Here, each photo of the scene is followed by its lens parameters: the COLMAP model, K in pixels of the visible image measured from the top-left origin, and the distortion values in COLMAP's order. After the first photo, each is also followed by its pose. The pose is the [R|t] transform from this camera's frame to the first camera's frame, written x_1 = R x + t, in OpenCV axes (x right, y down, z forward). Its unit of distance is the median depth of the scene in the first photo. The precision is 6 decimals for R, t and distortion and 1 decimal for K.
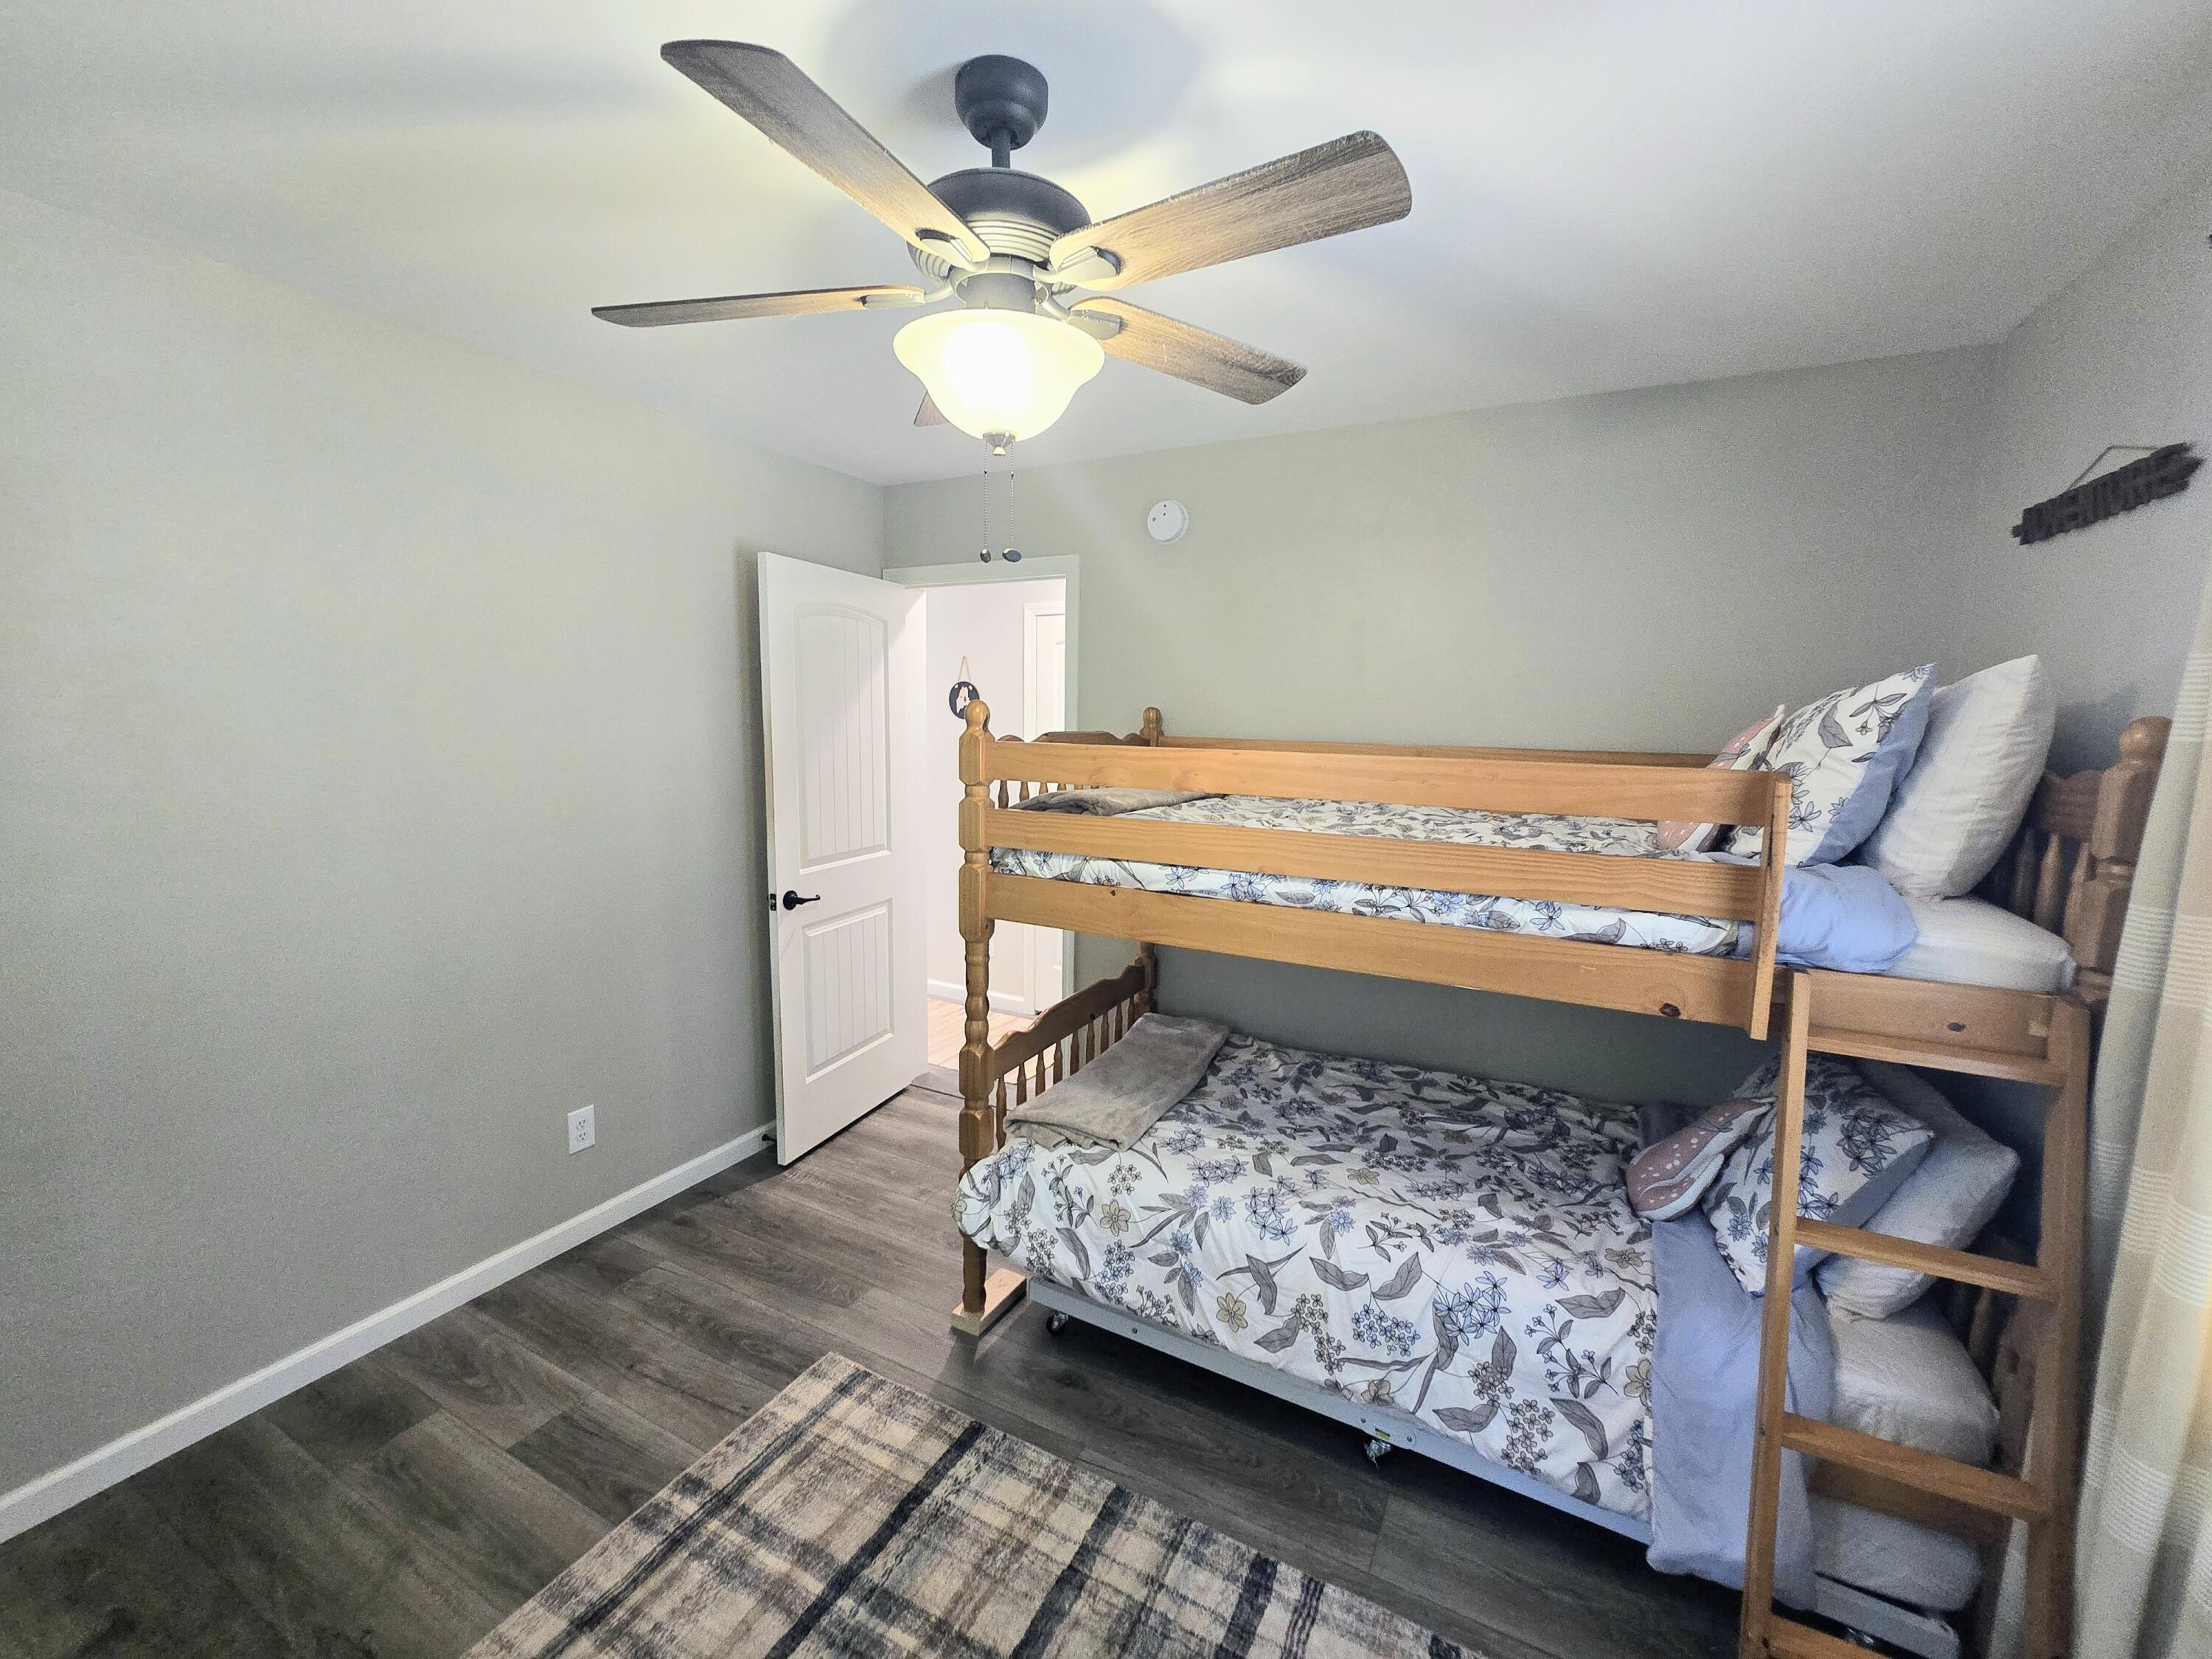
lens RADIAL K [[909.5, 0, 1106.0], [0, 909.5, 829.5], [0, 0, 1]] dist [-0.001038, -0.000178]
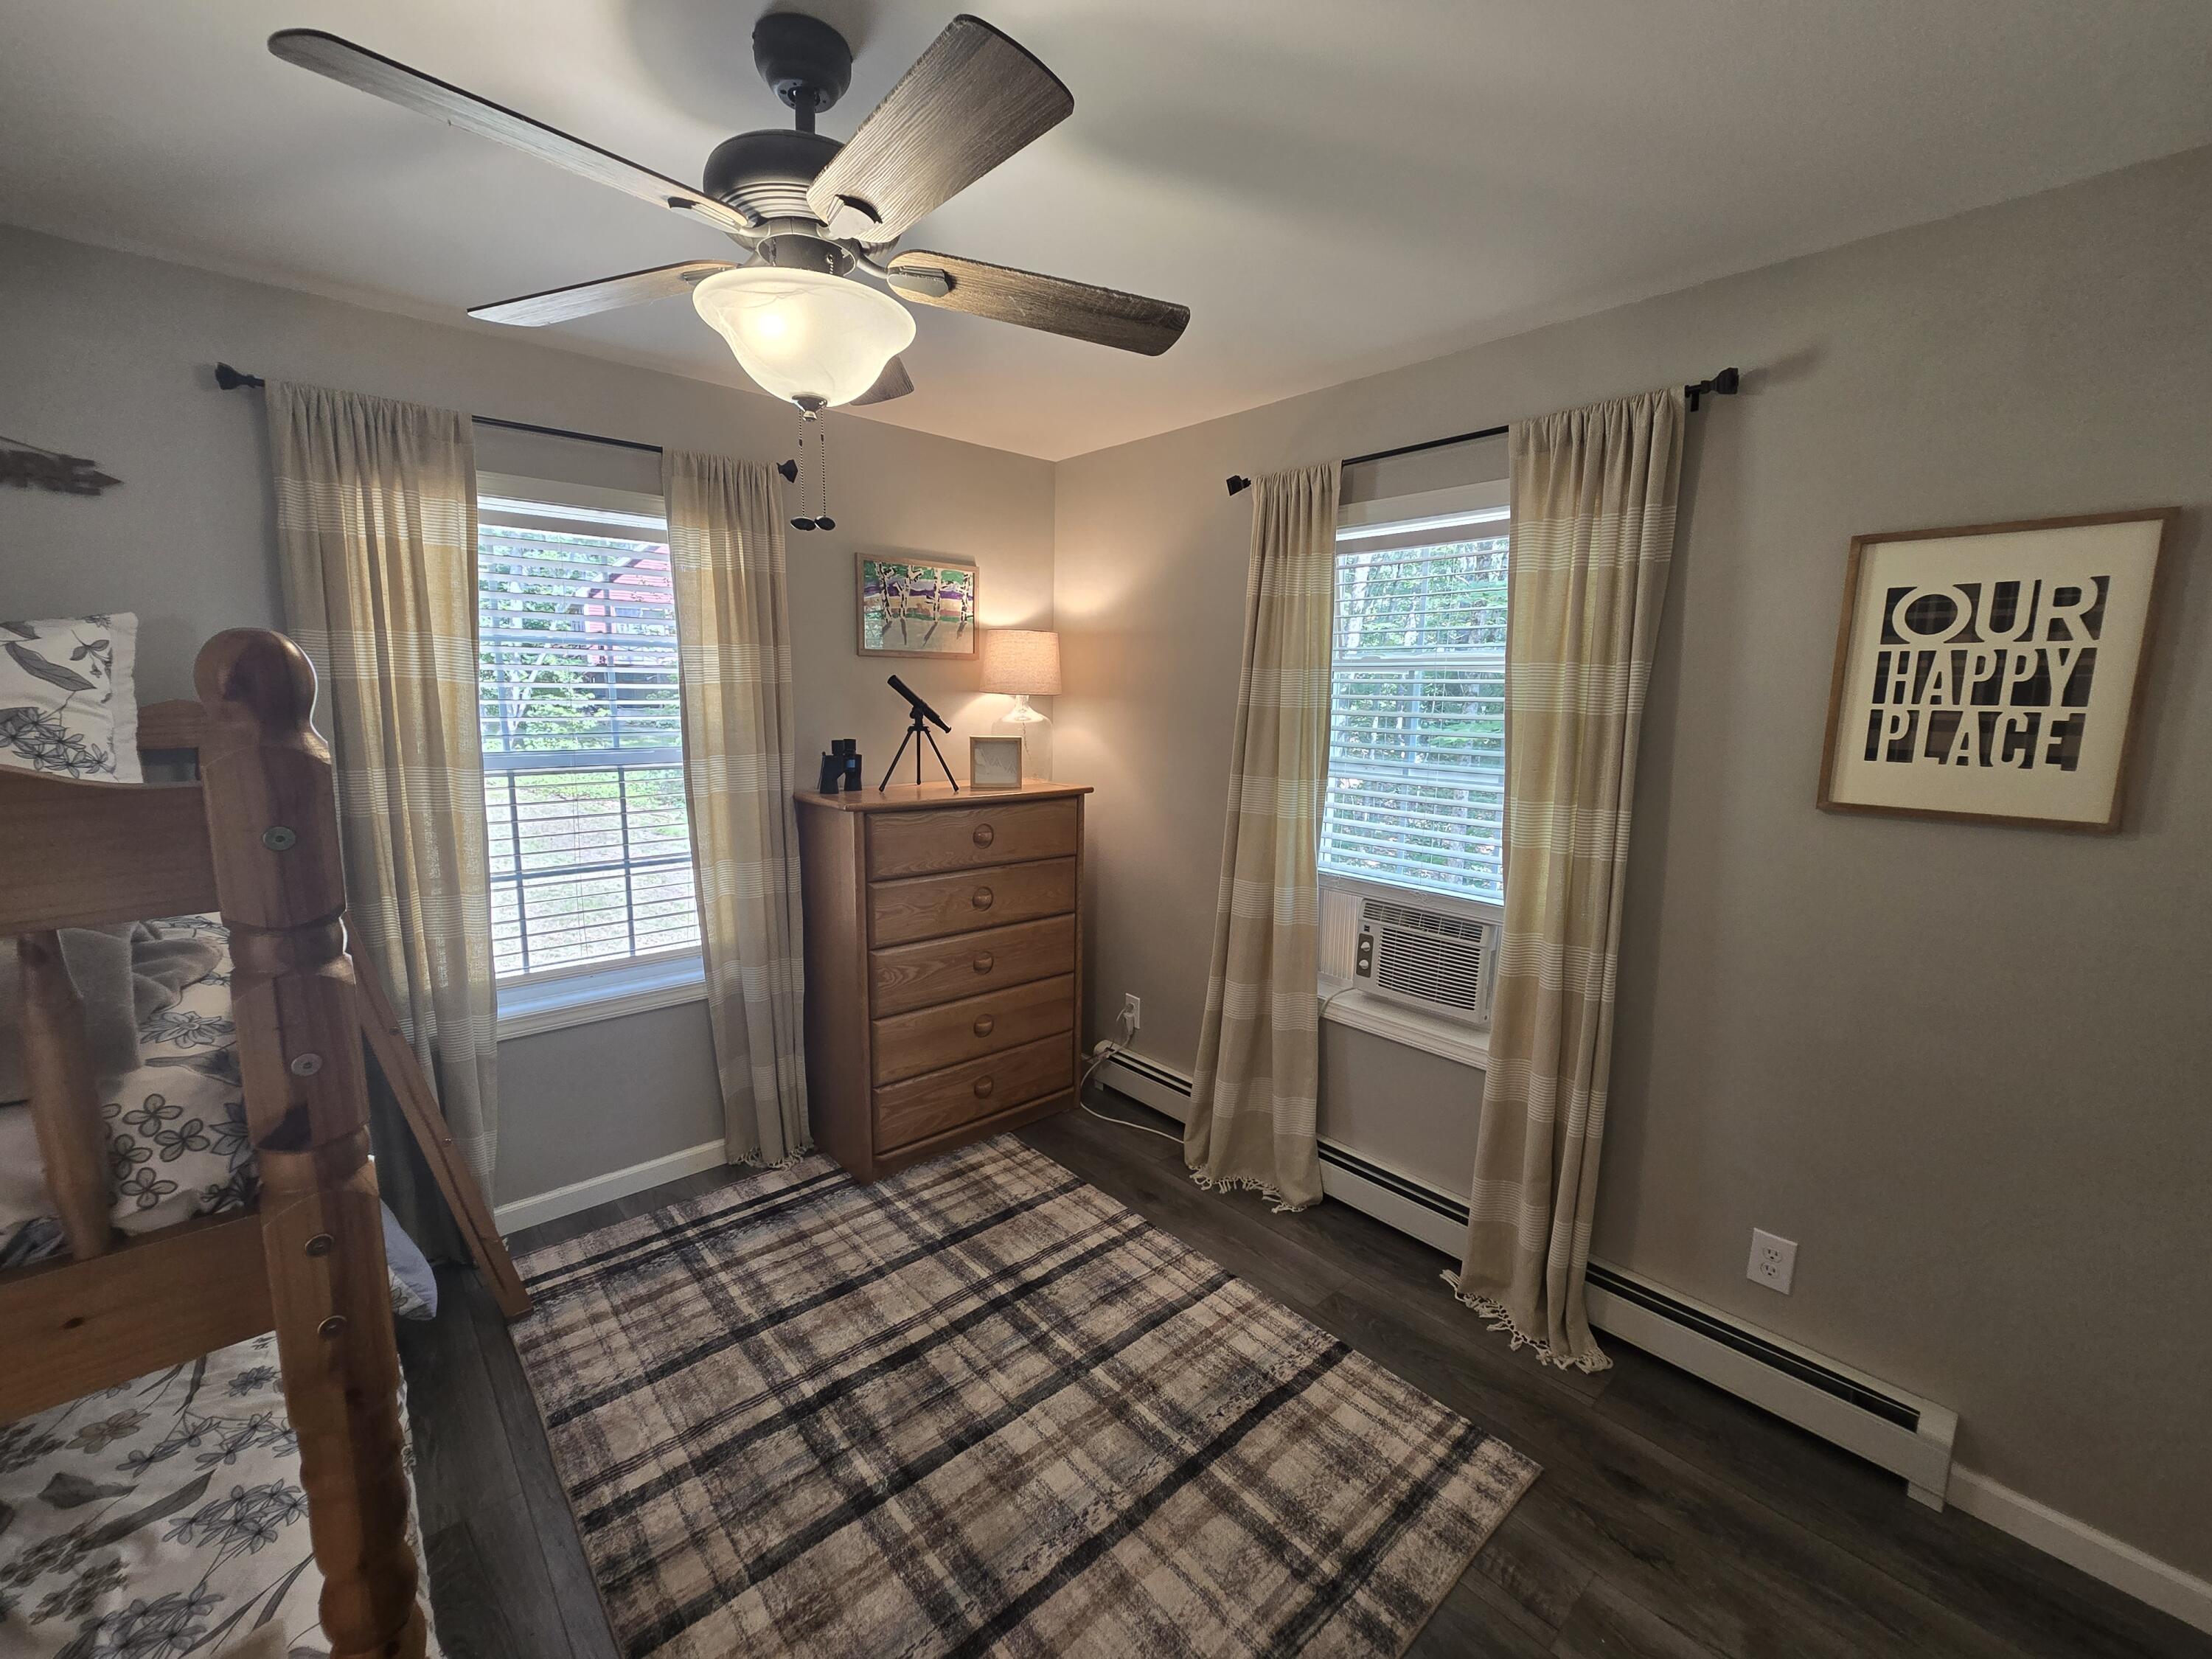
lens RADIAL K [[909.5, 0, 1106.0], [0, 909.5, 829.5], [0, 0, 1]] dist [-0.001038, -0.000178]
pose [[-0.938367, -0.085923, 0.334792, -0.654981], [0.009462, 0.961860, 0.273378, -0.208275], [-0.345512, 0.259697, -0.901764, 1.574376]]
